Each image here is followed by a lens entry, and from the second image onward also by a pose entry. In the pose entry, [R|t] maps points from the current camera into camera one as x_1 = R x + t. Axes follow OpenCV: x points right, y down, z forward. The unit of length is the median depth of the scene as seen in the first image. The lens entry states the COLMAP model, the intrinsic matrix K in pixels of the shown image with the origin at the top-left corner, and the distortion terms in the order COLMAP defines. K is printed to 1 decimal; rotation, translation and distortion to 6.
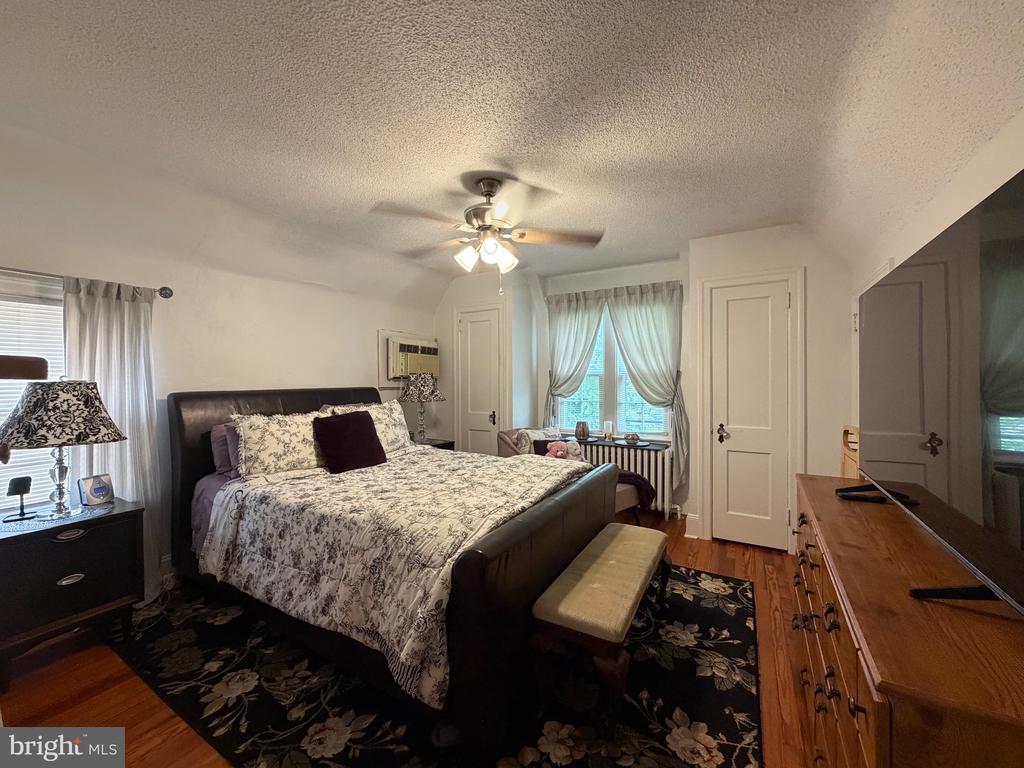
lens RADIAL K [[408.2, 0, 508.6], [0, 408.2, 379.8], [0, 0, 1]] dist [-0.000457, 0.000242]
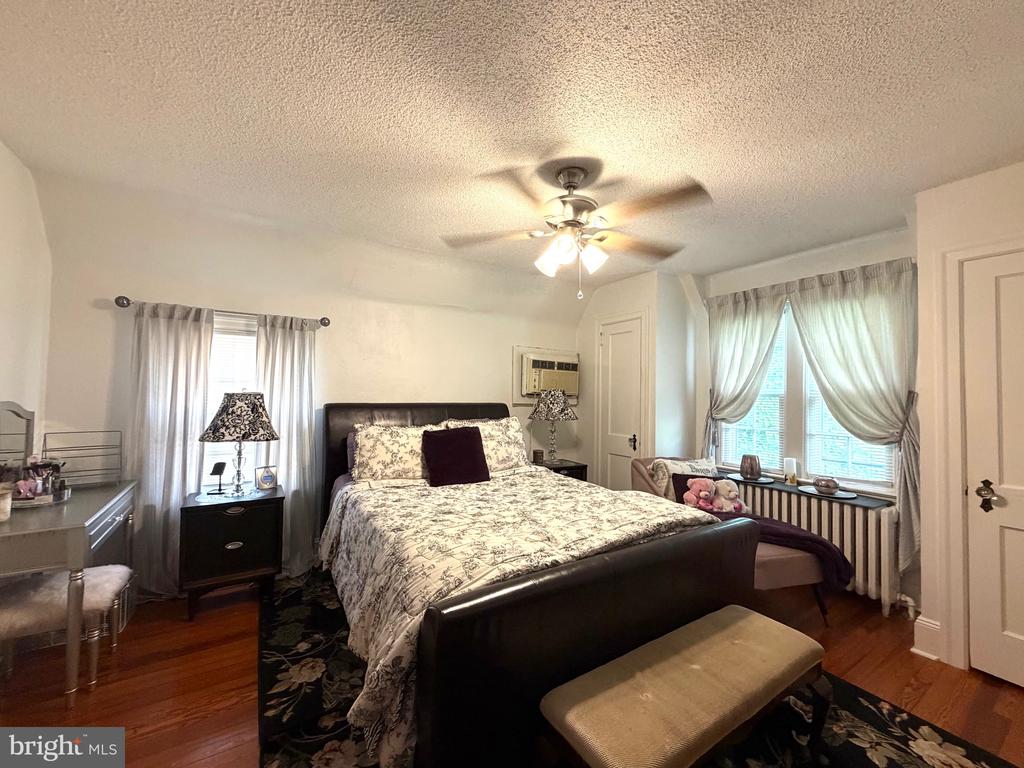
lens RADIAL K [[408.2, 0, 509.8], [0, 408.2, 380.8], [0, 0, 1]] dist [-0.000457, 0.000242]
pose [[0.887860, 0.002792, -0.460105, 0.215731], [-0.020413, 0.999236, -0.033328, -0.006042], [0.459660, 0.038983, 0.887239, 0.164949]]
